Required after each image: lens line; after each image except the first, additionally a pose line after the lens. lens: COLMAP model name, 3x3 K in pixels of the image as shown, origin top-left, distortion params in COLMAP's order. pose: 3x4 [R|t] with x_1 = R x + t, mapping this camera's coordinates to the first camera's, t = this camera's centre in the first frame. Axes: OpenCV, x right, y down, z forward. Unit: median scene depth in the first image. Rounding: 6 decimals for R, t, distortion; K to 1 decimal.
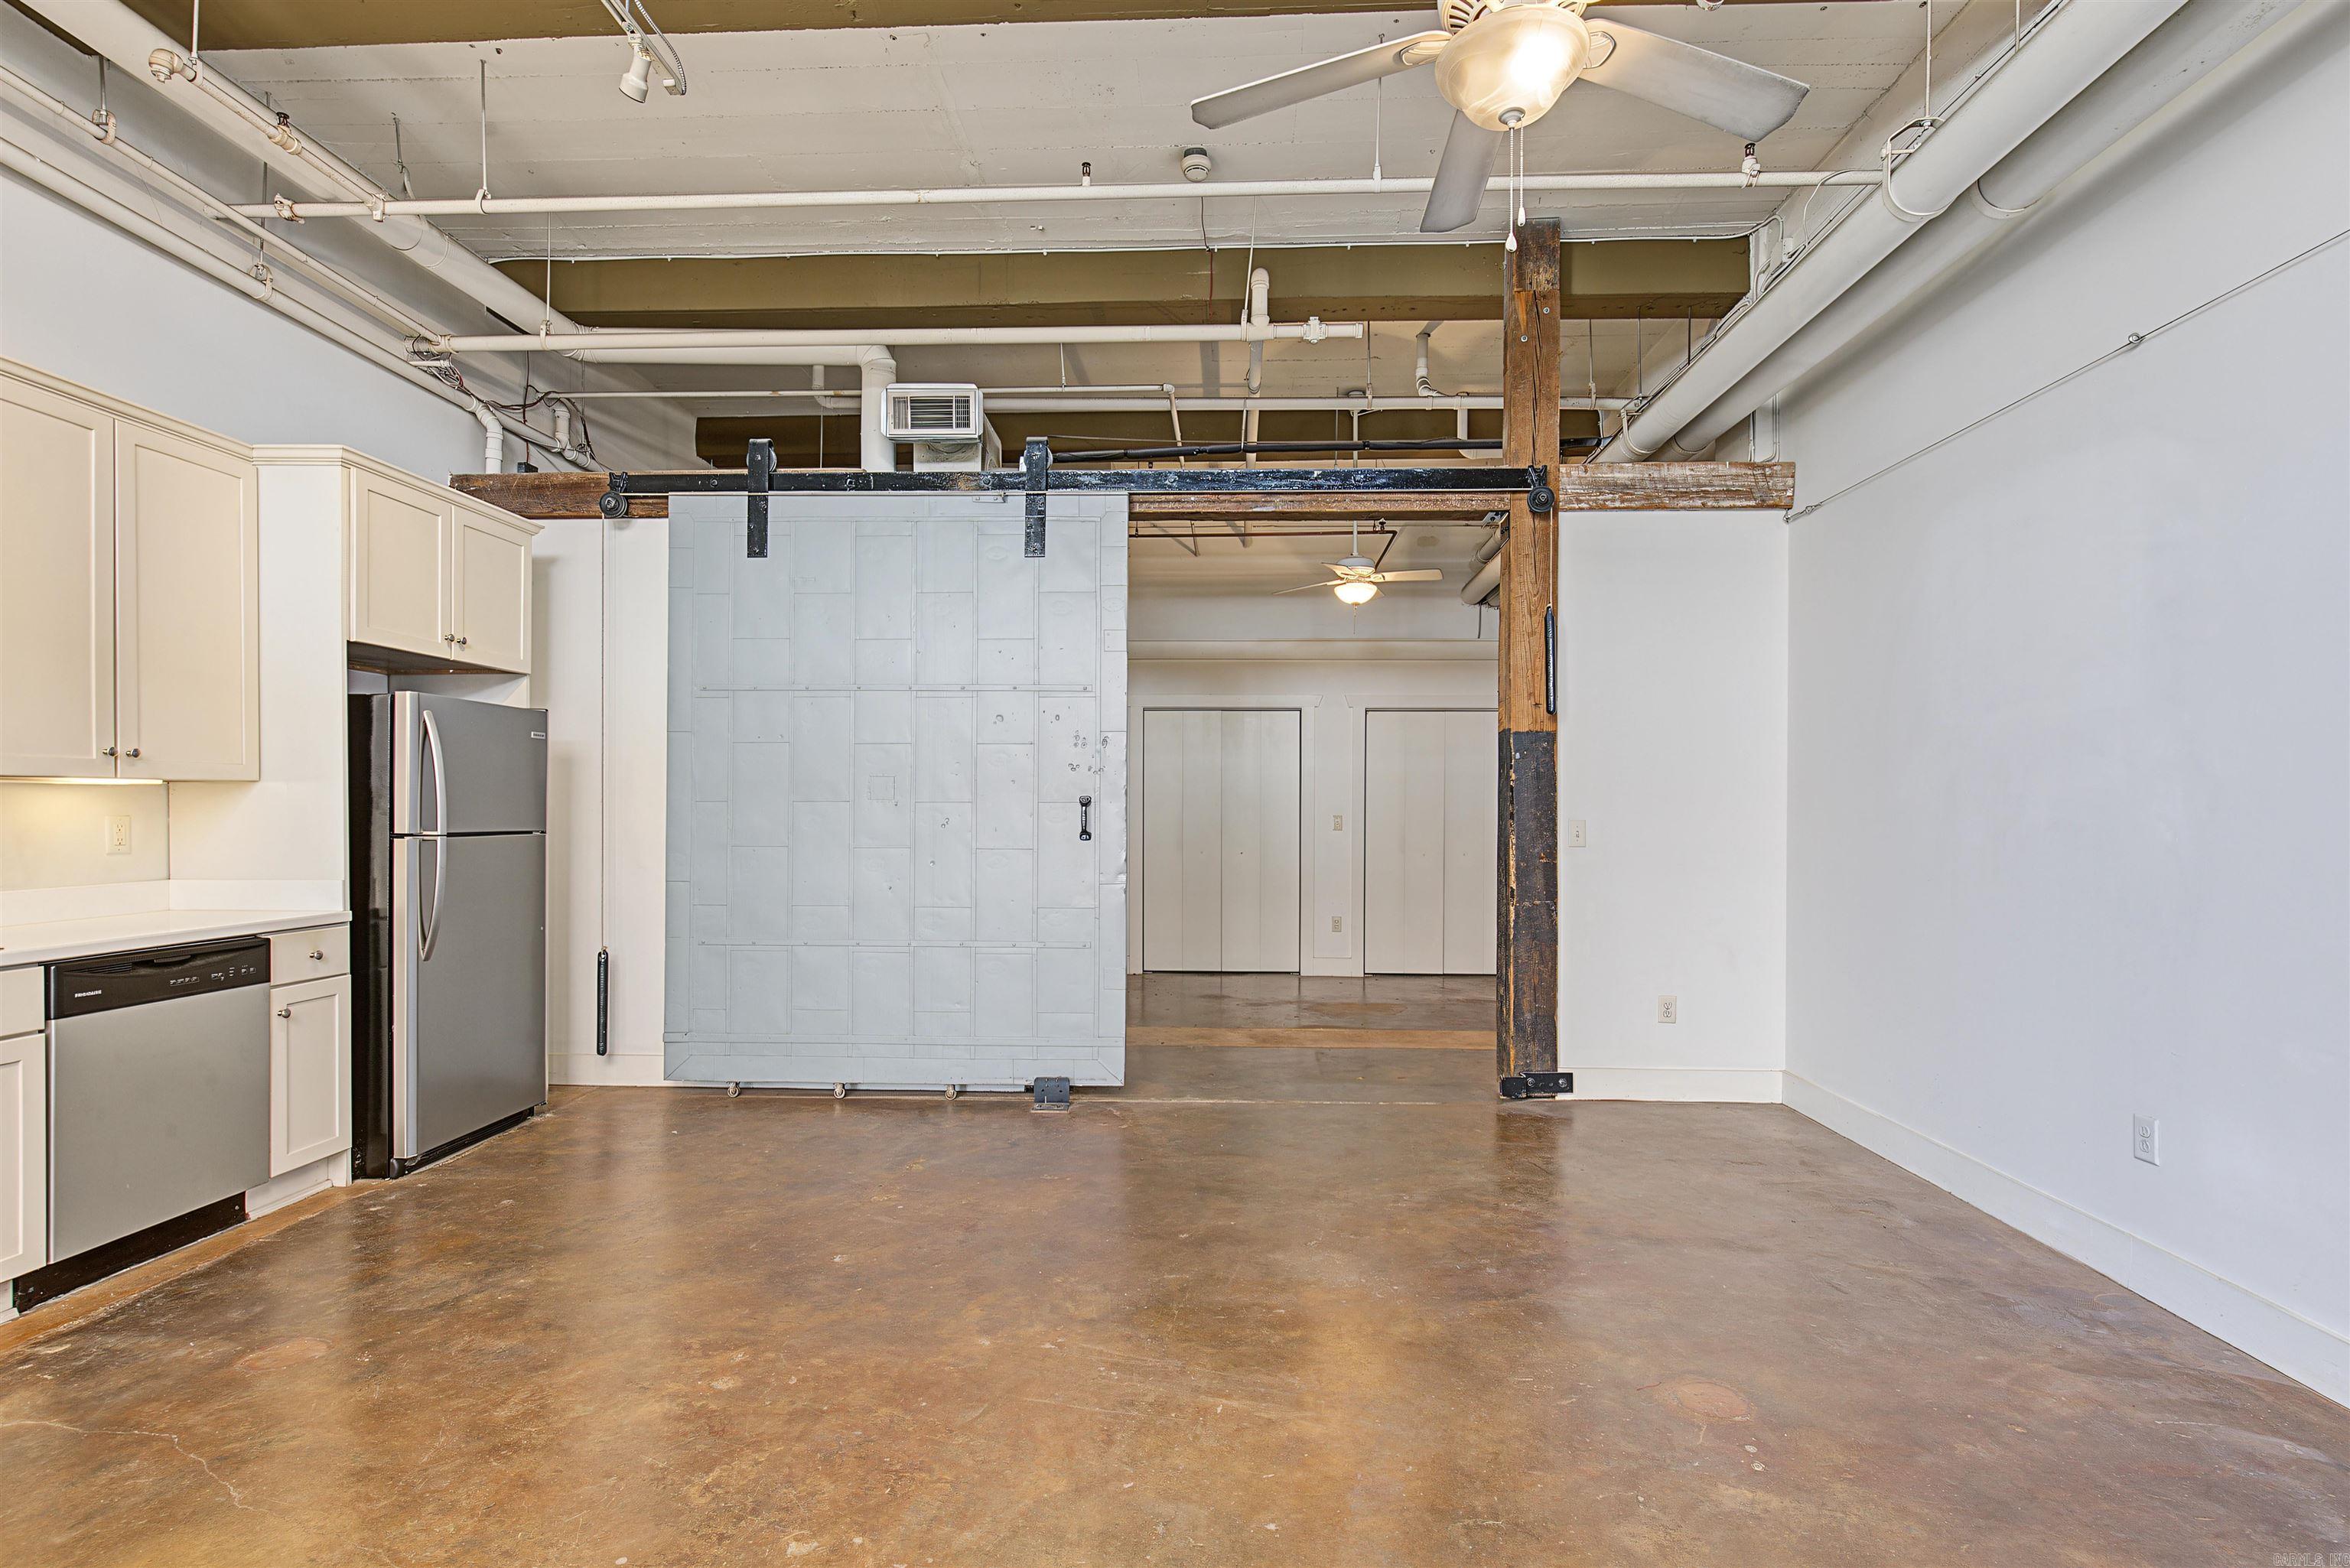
lens RADIAL K [[1074.4, 0, 1183.1], [0, 1074.4, 811.3], [0, 0, 1]] dist [-0.000956, 0.000308]
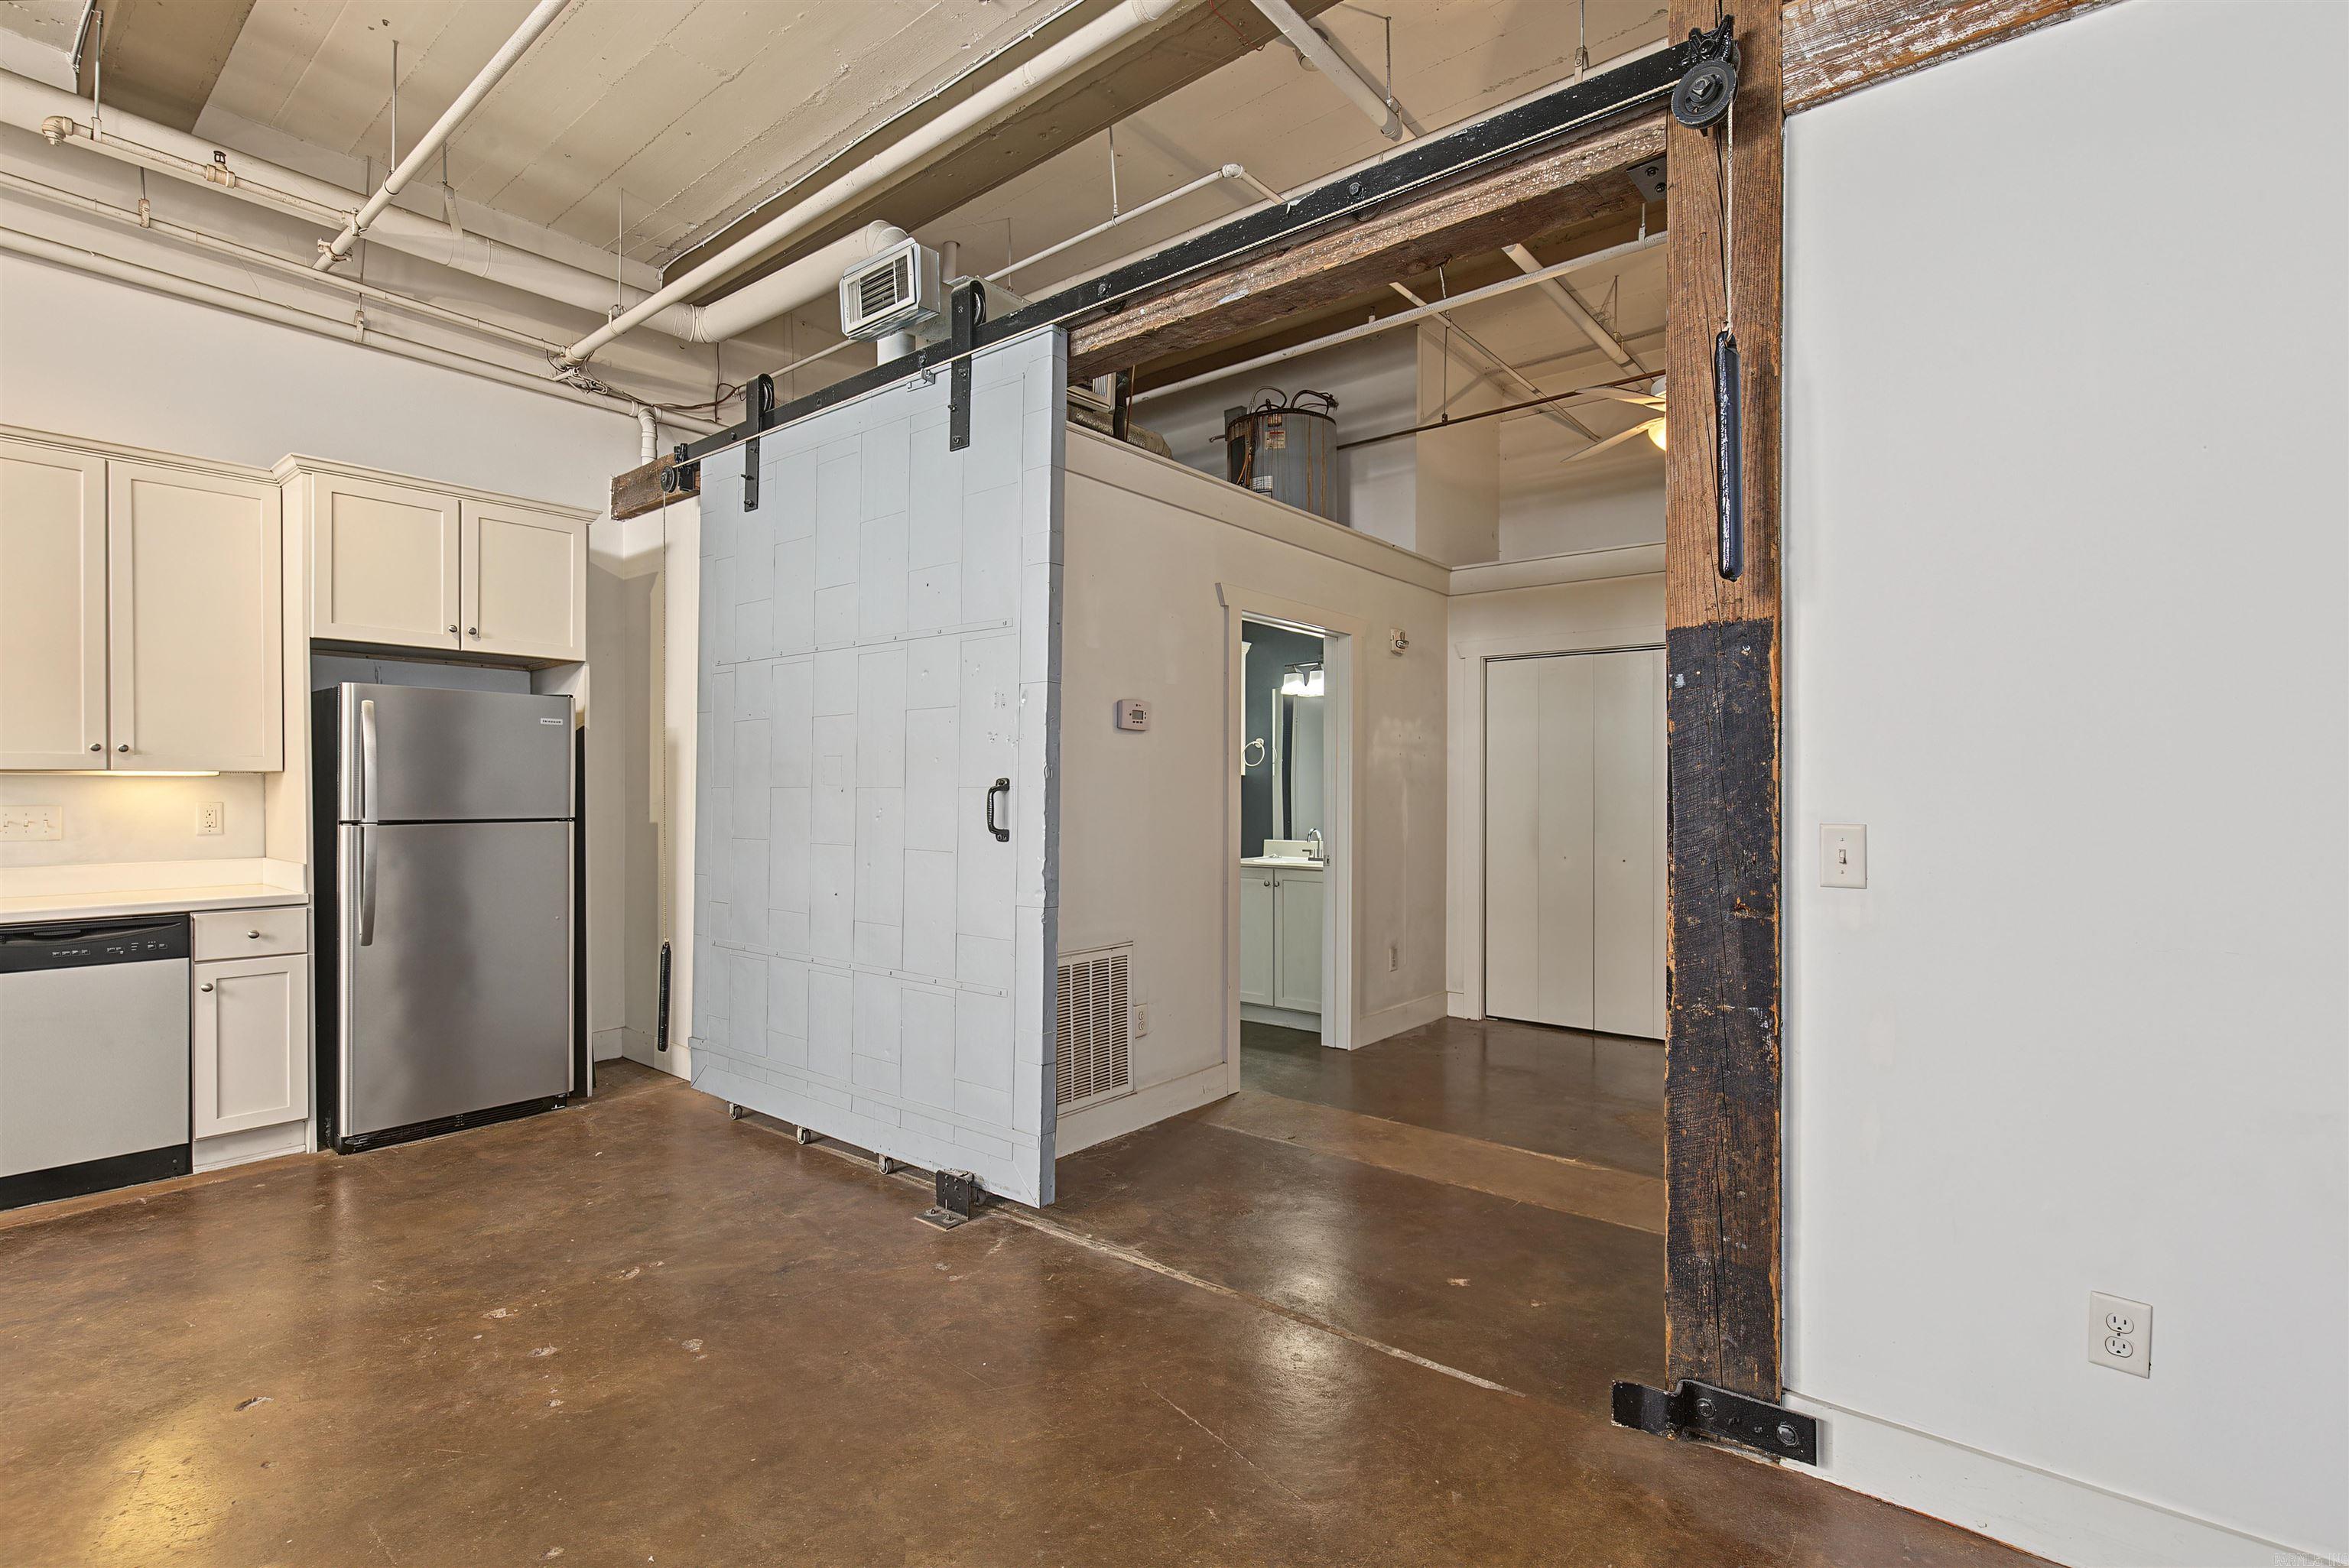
lens RADIAL K [[1073.9, 0, 1186.0], [0, 1073.9, 793.8], [0, 0, 1]] dist [-0.000956, 0.000308]
pose [[0.803138, -0.000852, -0.595792, 0.416705], [-0.000944, 0.999996, -0.002703, -0.002395], [0.595792, 0.002733, 0.803134, 0.511719]]
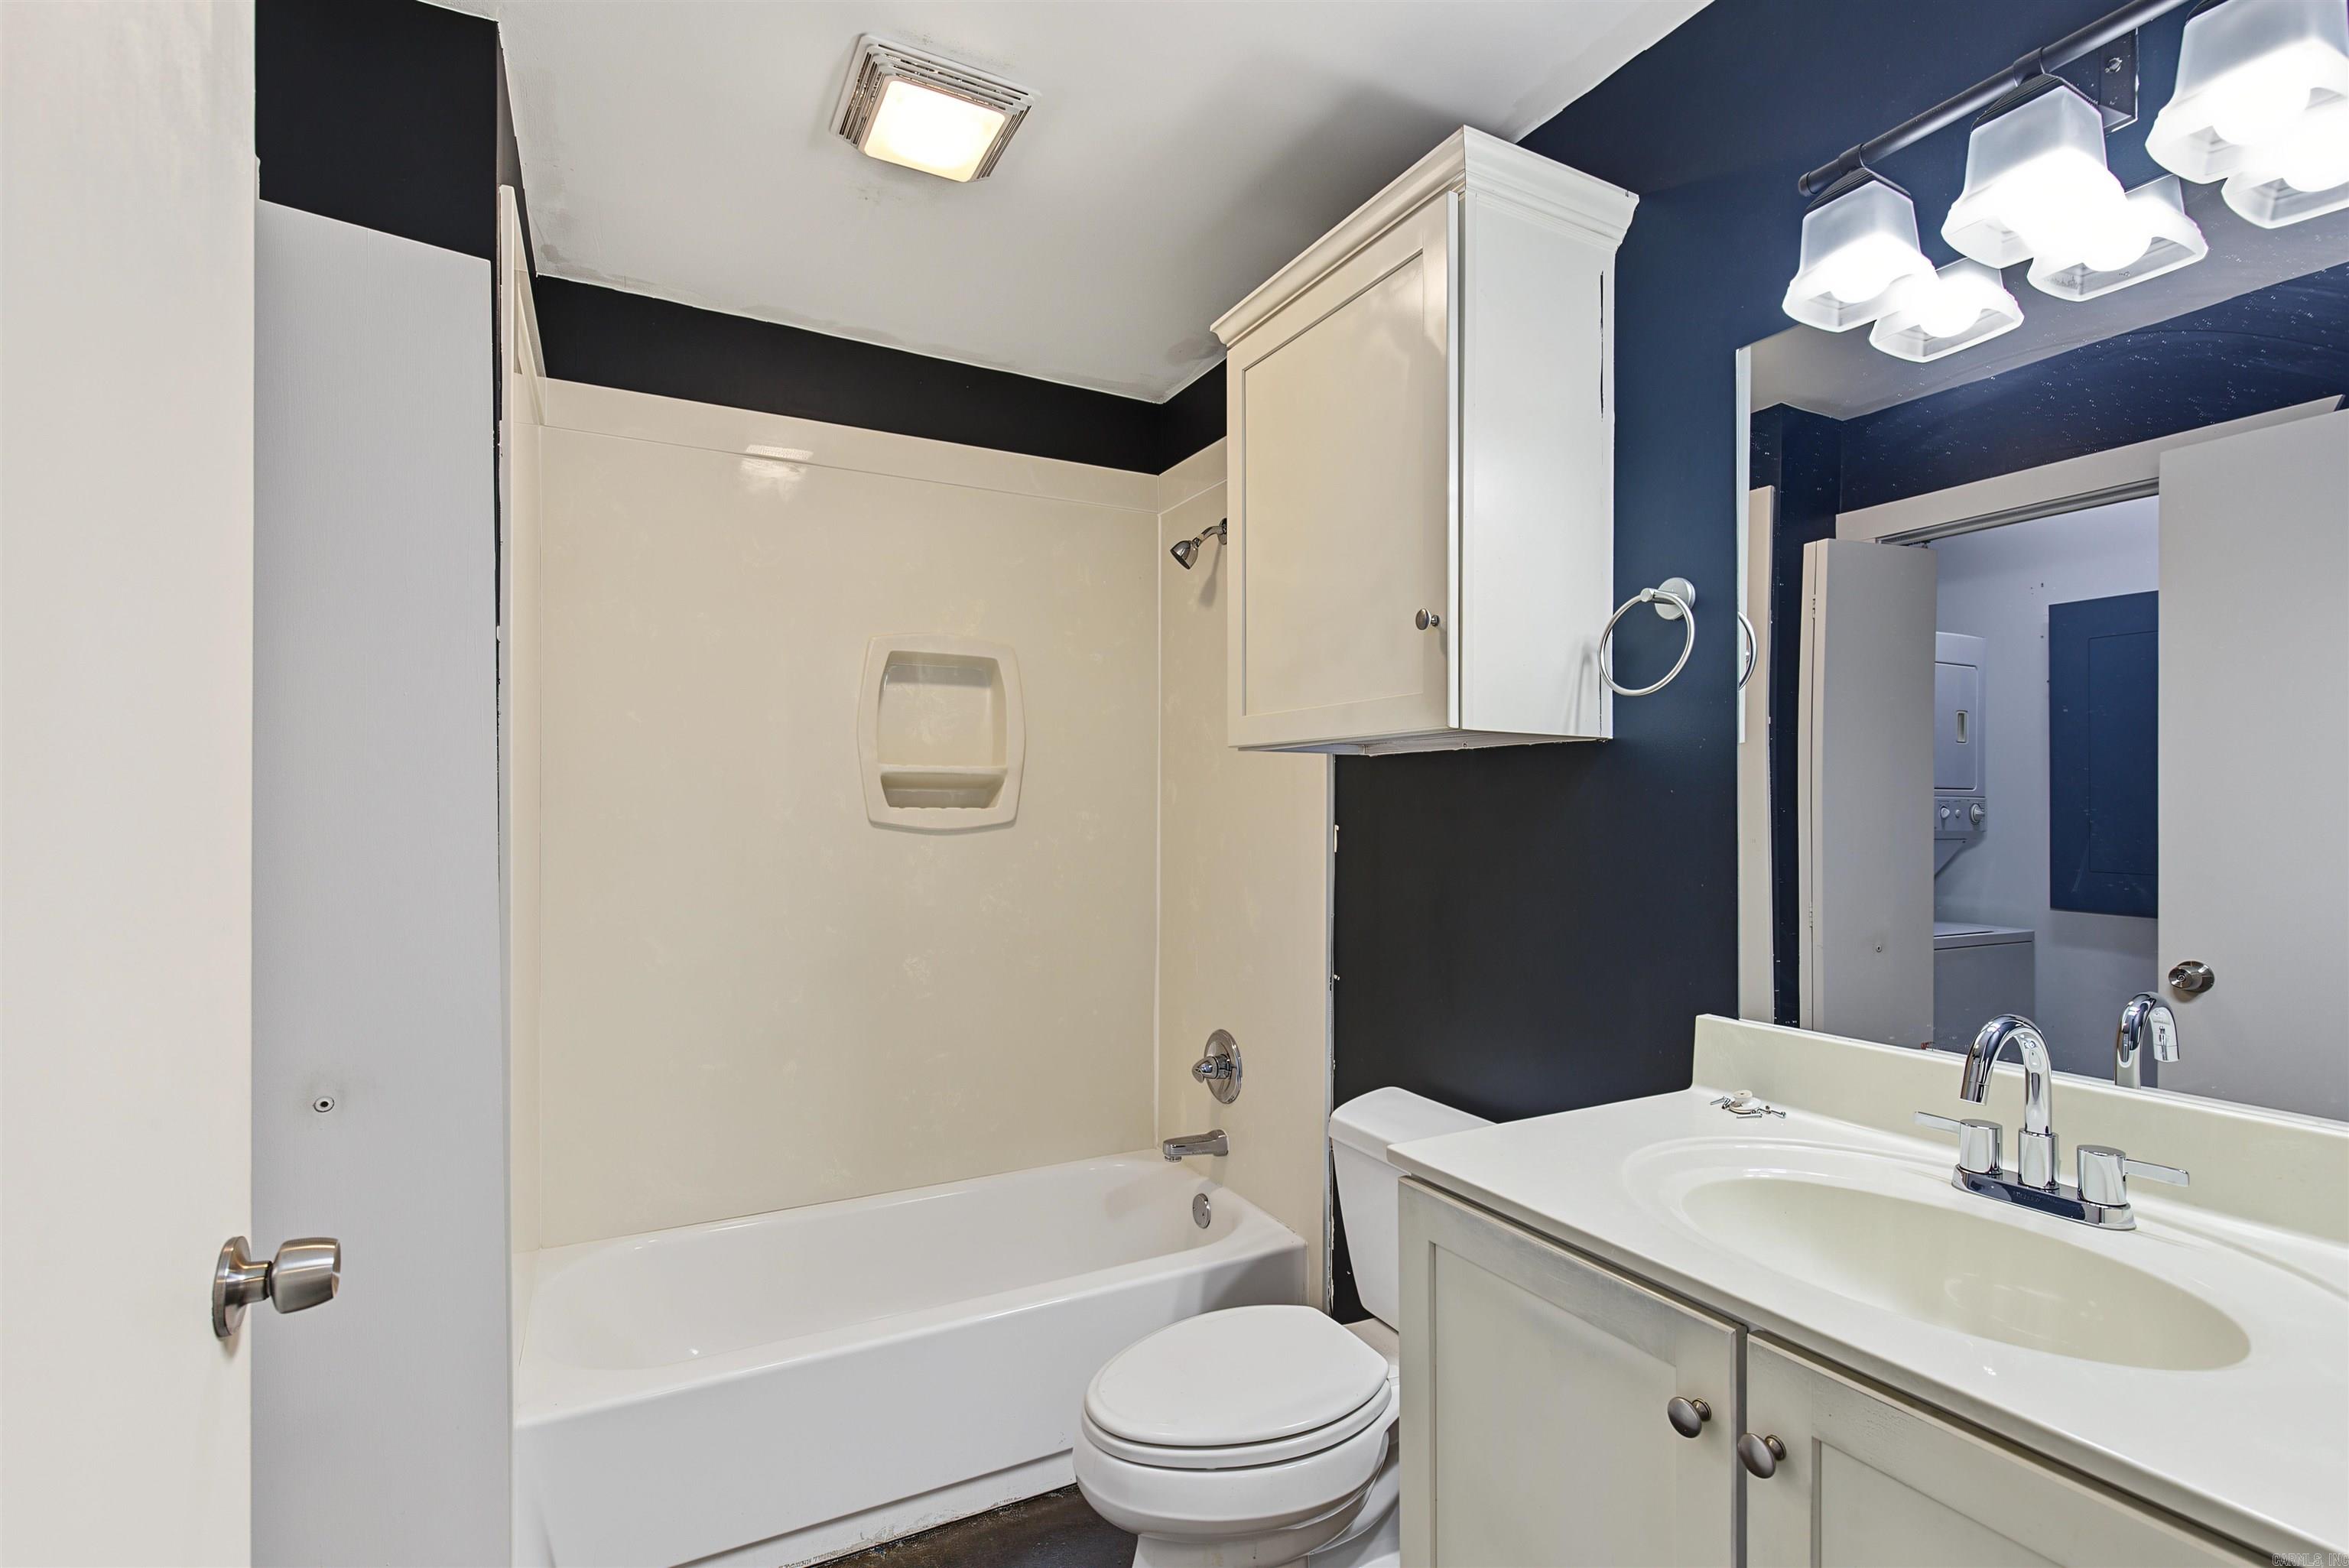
lens RADIAL K [[1073.9, 0, 1171.0], [0, 1073.9, 803.8], [0, 0, 1]] dist [-0.000956, 0.000308]
pose [[0.501333, -0.004352, -0.865243, -0.128359], [-0.005257, 0.999954, -0.008076, -0.006422], [0.865238, 0.008598, 0.501287, 1.387090]]
